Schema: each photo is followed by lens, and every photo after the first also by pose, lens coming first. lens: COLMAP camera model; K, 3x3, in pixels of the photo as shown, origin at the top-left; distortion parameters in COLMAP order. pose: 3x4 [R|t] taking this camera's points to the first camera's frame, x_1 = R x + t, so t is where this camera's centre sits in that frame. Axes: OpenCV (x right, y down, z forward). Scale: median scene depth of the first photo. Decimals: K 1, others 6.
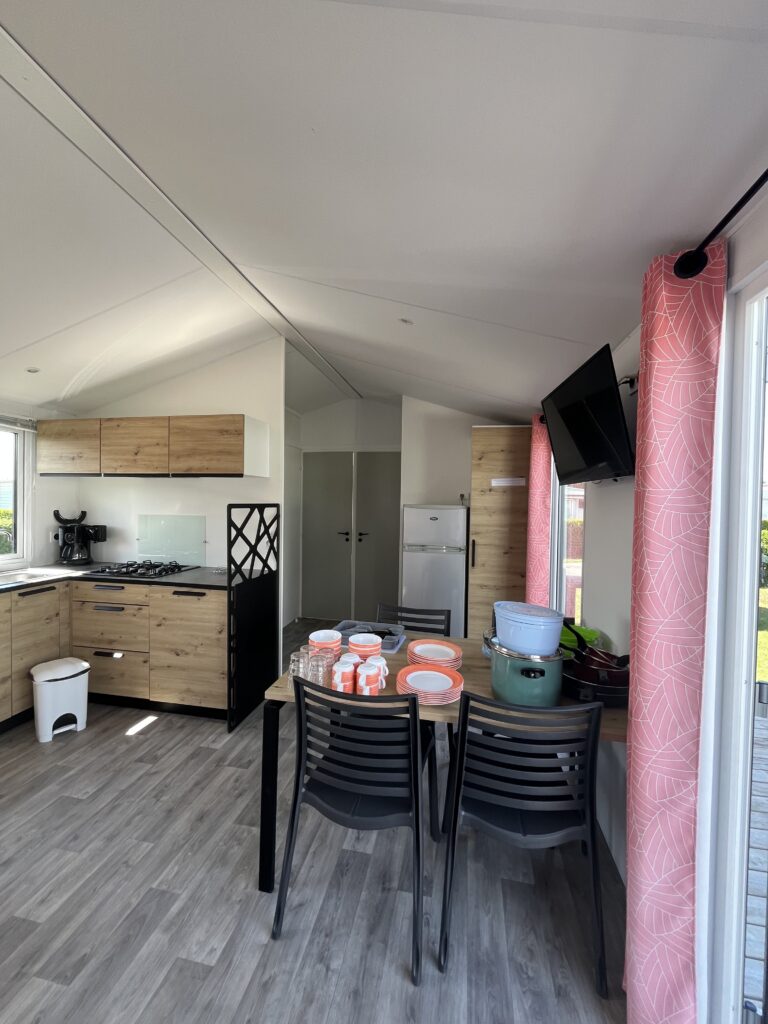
lens RADIAL K [[413.9, 0, 383.9], [0, 413.9, 509.2], [0, 0, 1]] dist [0.001171, 0.000013]
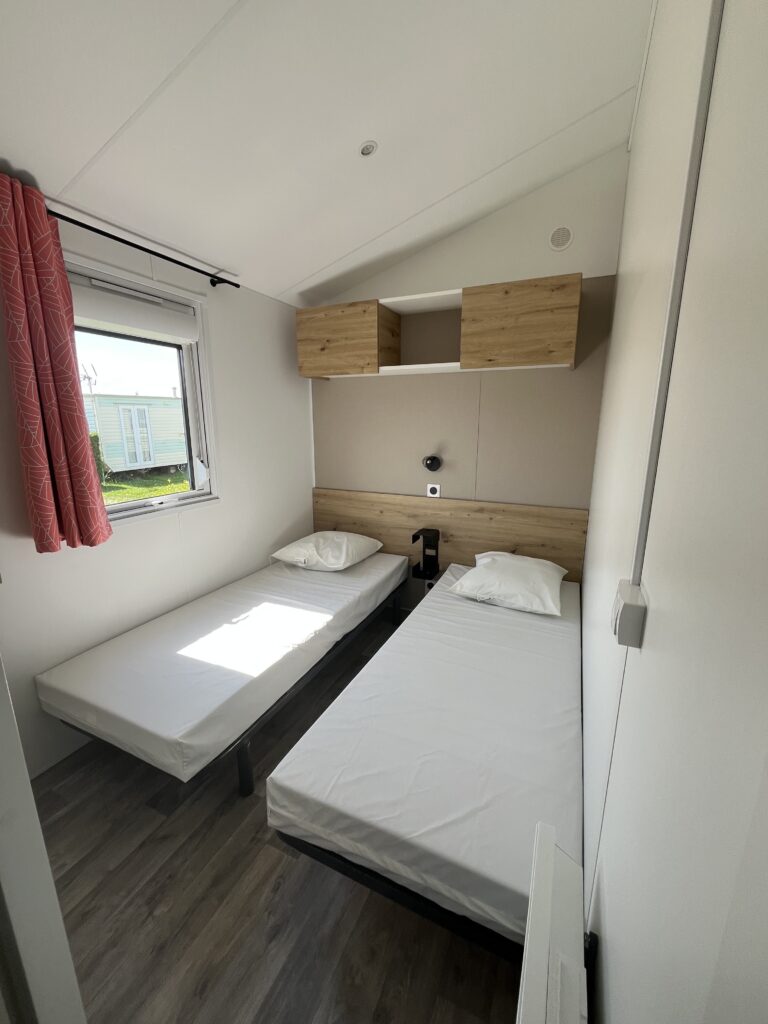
lens RADIAL K [[413.9, 0, 384.8], [0, 413.9, 512.9], [0, 0, 1]] dist [0.001171, 0.000013]
pose [[0.972612, 0.038073, -0.229294, 0.329865], [0.009798, 0.978900, 0.204103, 0.017150], [0.232227, -0.200760, 0.951718, 0.239224]]
